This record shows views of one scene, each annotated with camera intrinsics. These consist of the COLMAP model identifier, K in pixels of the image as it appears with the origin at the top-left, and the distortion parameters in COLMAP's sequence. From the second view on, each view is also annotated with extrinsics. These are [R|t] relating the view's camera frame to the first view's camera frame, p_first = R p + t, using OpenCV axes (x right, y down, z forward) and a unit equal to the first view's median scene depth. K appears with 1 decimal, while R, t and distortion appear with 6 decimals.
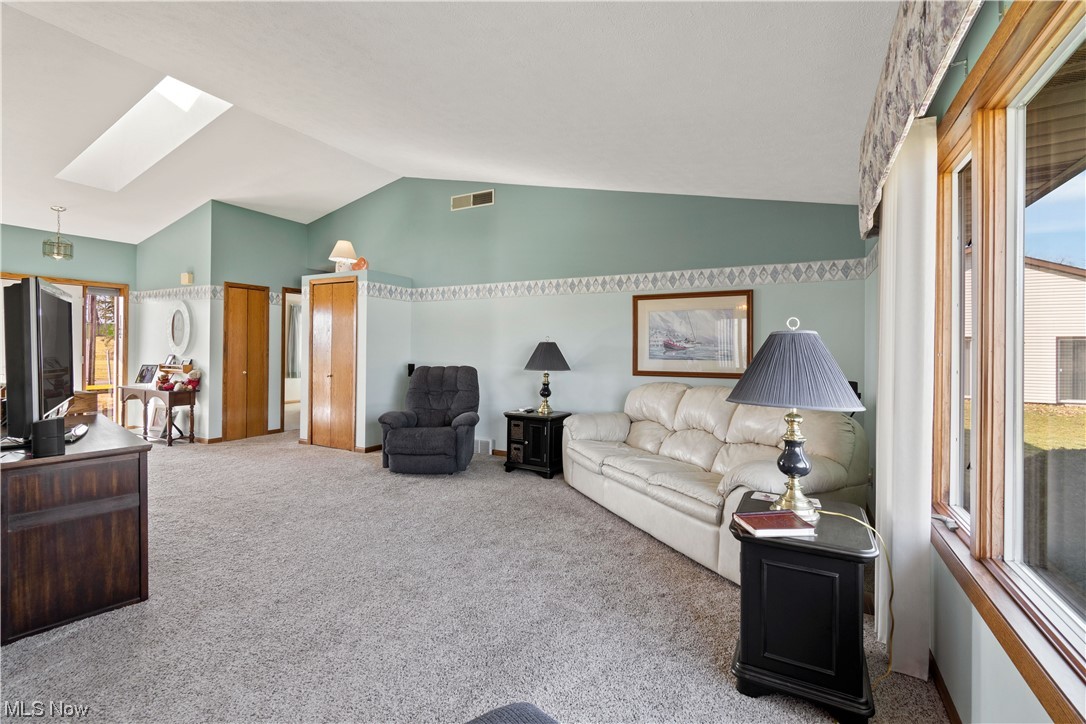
lens RADIAL K [[478.5, 0, 543.8], [0, 478.5, 346.8], [0, 0, 1]] dist [0.001171, 0.000138]
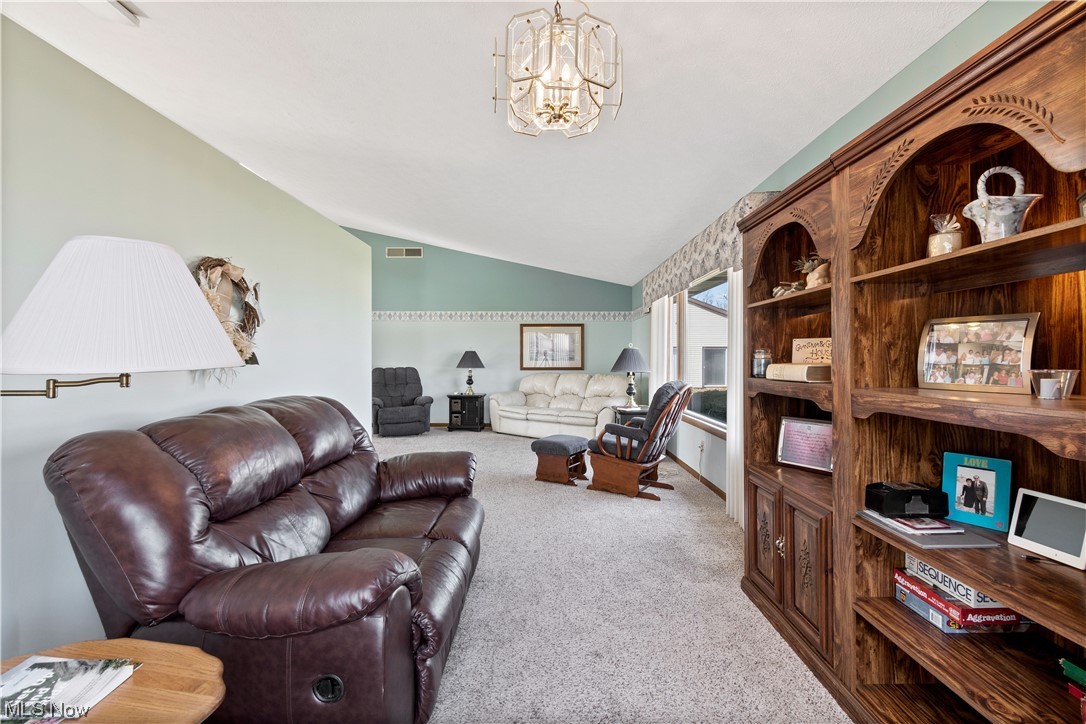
lens RADIAL K [[476.7, 0, 541.2], [0, 476.7, 359.6], [0, 0, 1]] dist [0.000298, -0.000024]
pose [[0.884298, -0.008481, 0.466846, -0.551304], [0.003800, 0.999933, 0.010967, 0.003104], [-0.466907, -0.007924, 0.884271, -0.557554]]
